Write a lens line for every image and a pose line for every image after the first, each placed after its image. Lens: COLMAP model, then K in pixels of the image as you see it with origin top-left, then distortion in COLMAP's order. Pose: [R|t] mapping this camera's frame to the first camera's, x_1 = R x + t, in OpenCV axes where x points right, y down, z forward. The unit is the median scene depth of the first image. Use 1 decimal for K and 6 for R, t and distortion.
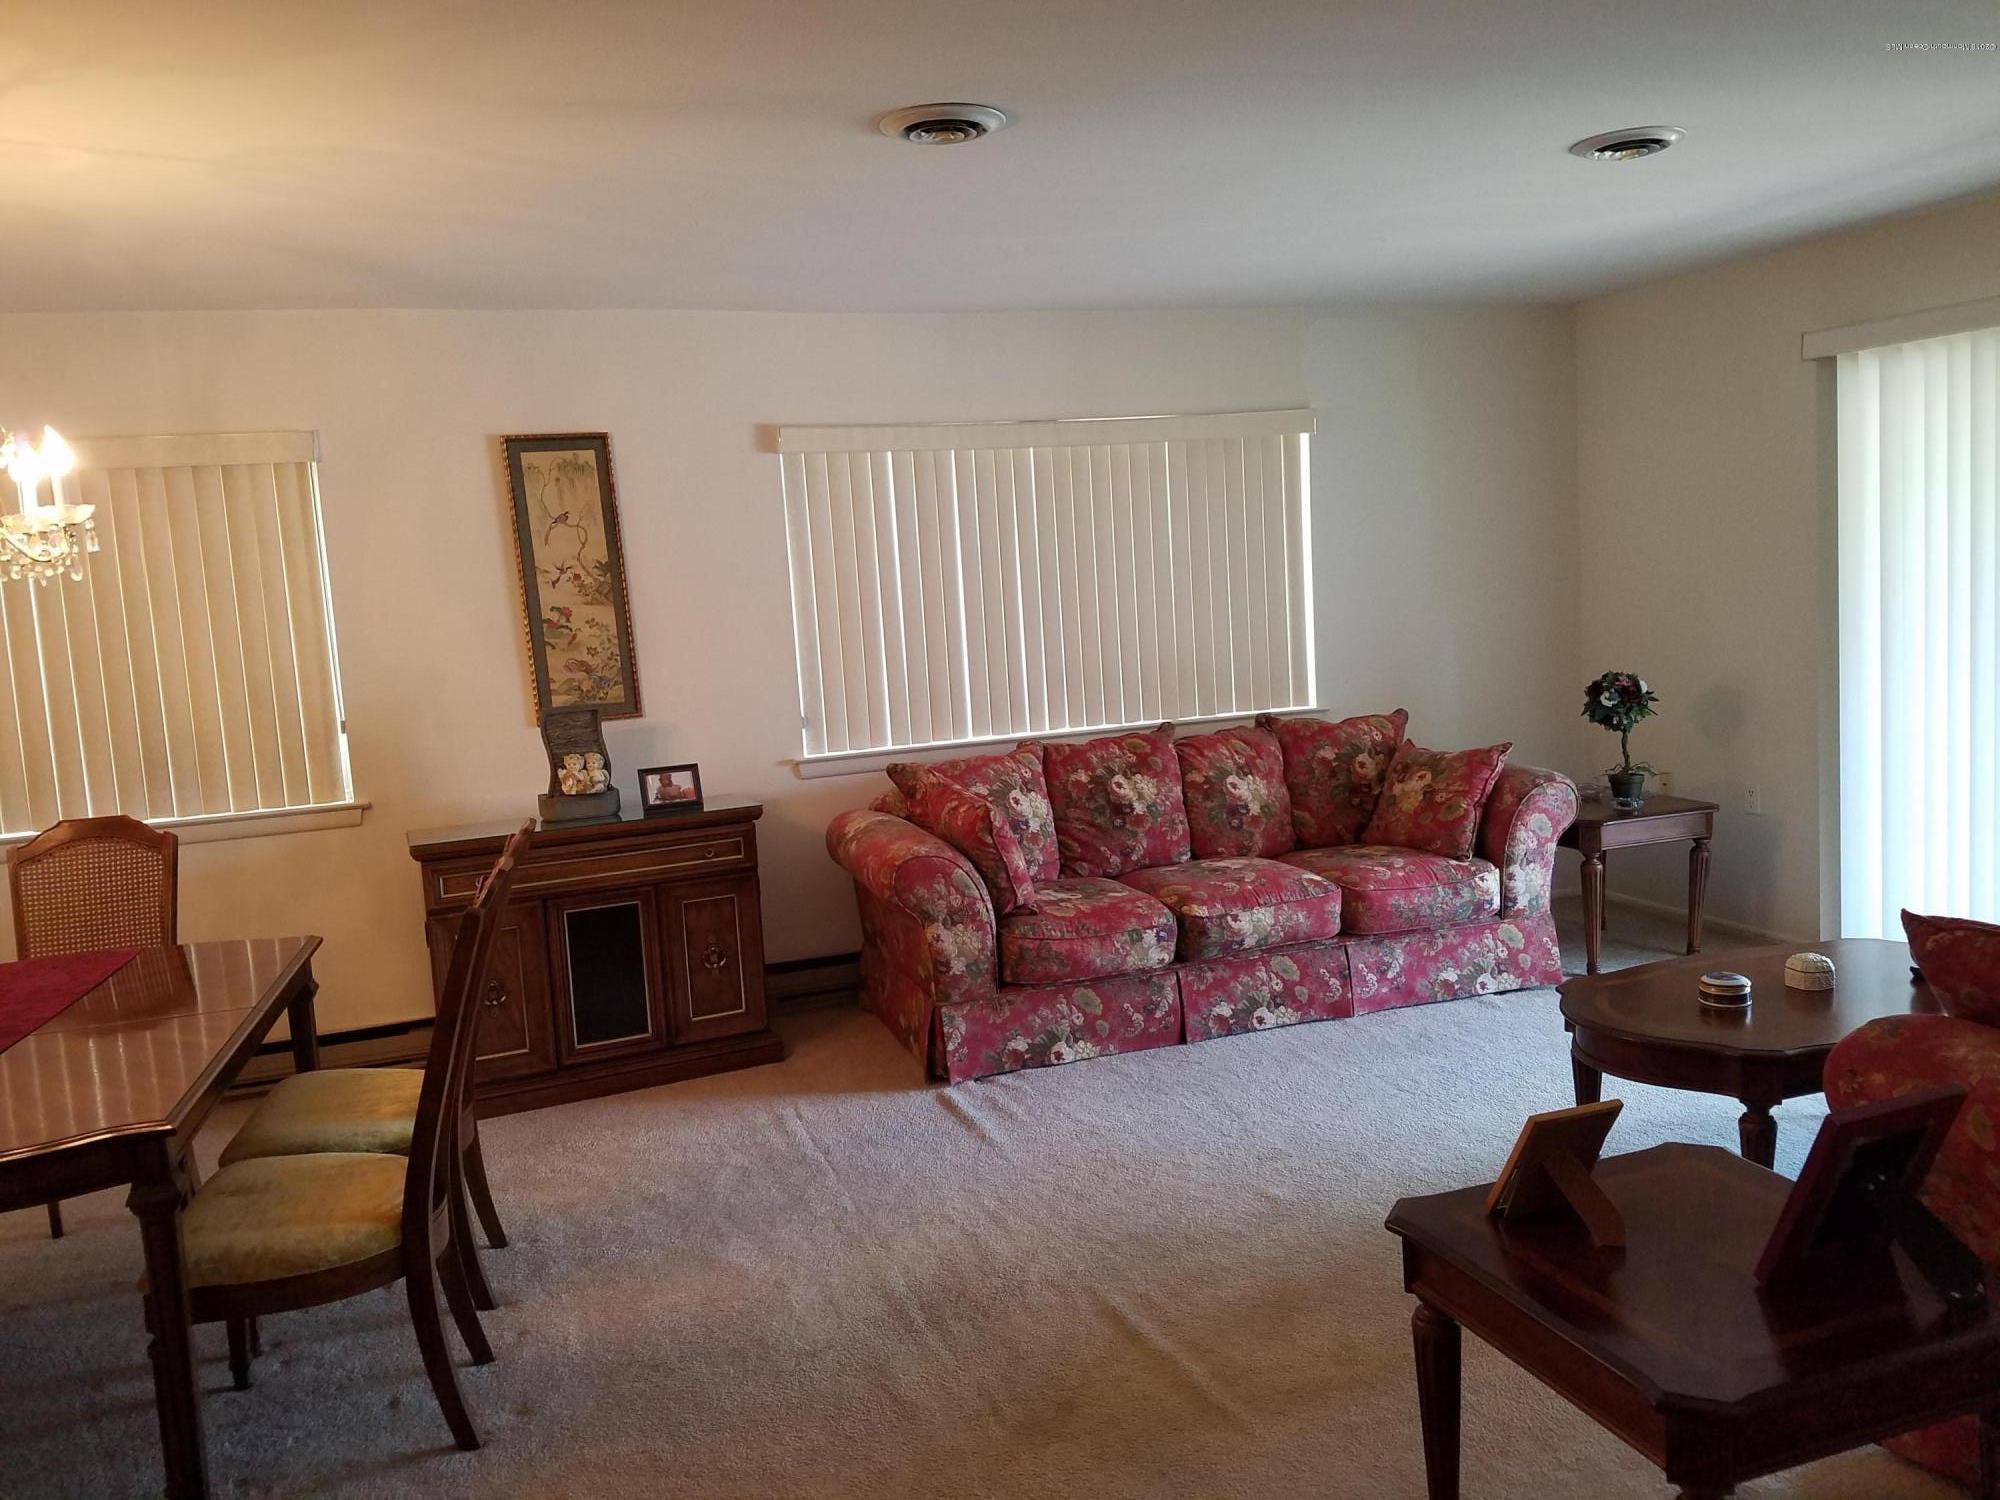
lens RADIAL K [[1496.6, 0, 997.0], [0, 1496.6, 718.0], [0, 0, 1]] dist [0.003776, -0.001152]
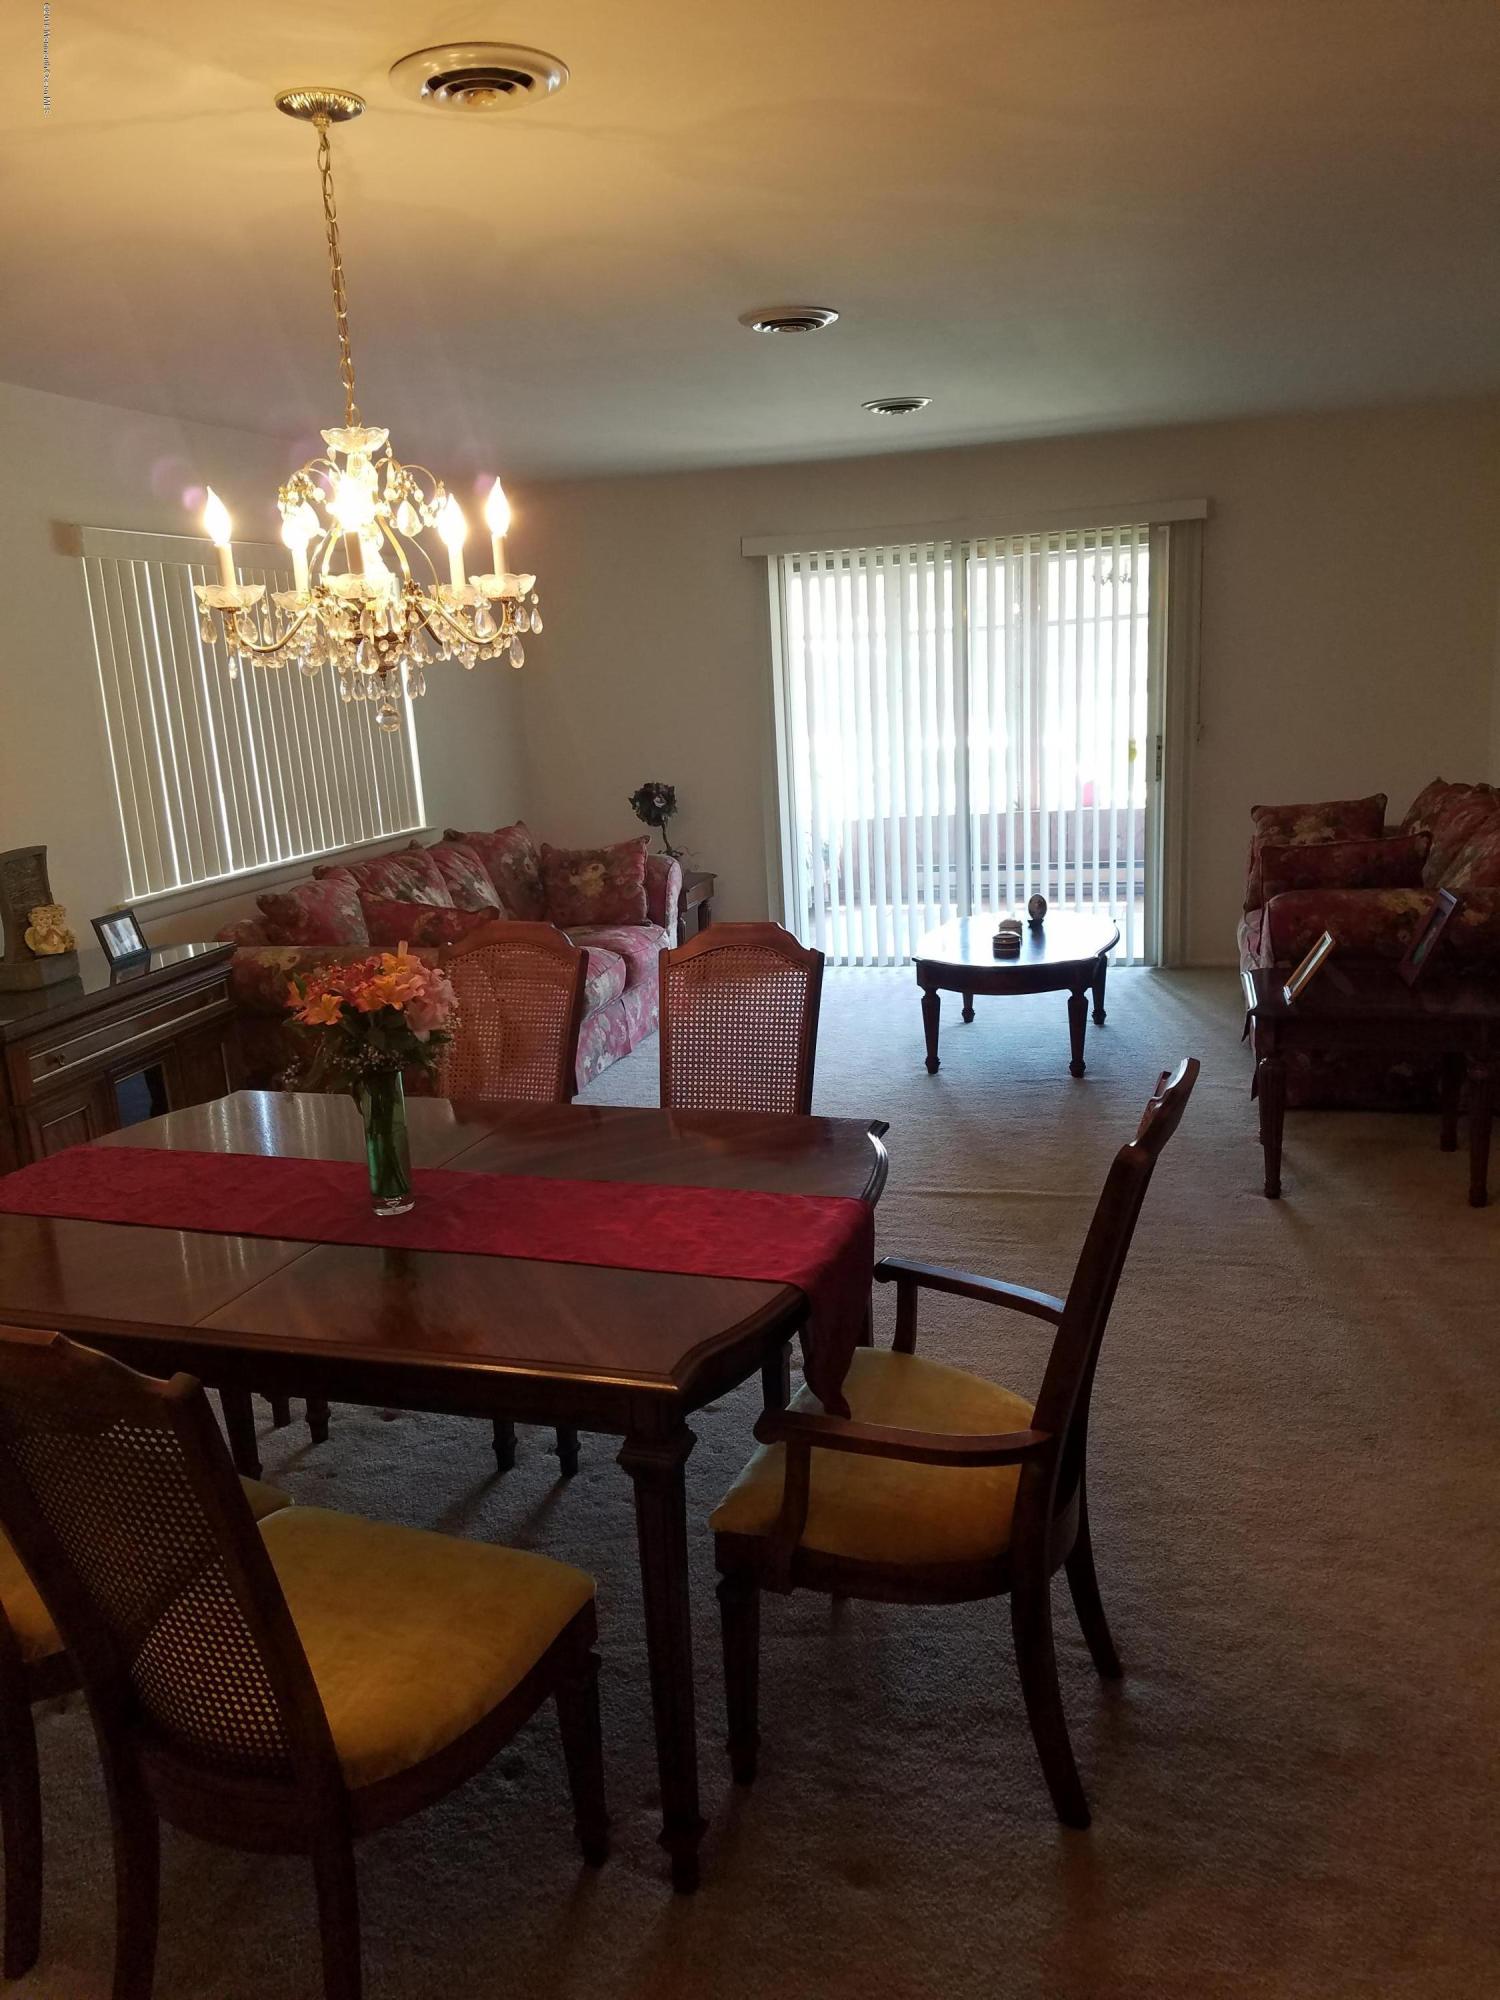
lens RADIAL K [[1496.6, 0, 750.0], [0, 1496.6, 1000.0], [0, 0, 1]] dist [0.003776, -0.001152]
pose [[0.551969, -0.150641, 0.820145, -0.714776], [0.092397, 0.988539, 0.119387, 0.011021], [-0.828730, 0.009881, 0.559561, 0.193761]]
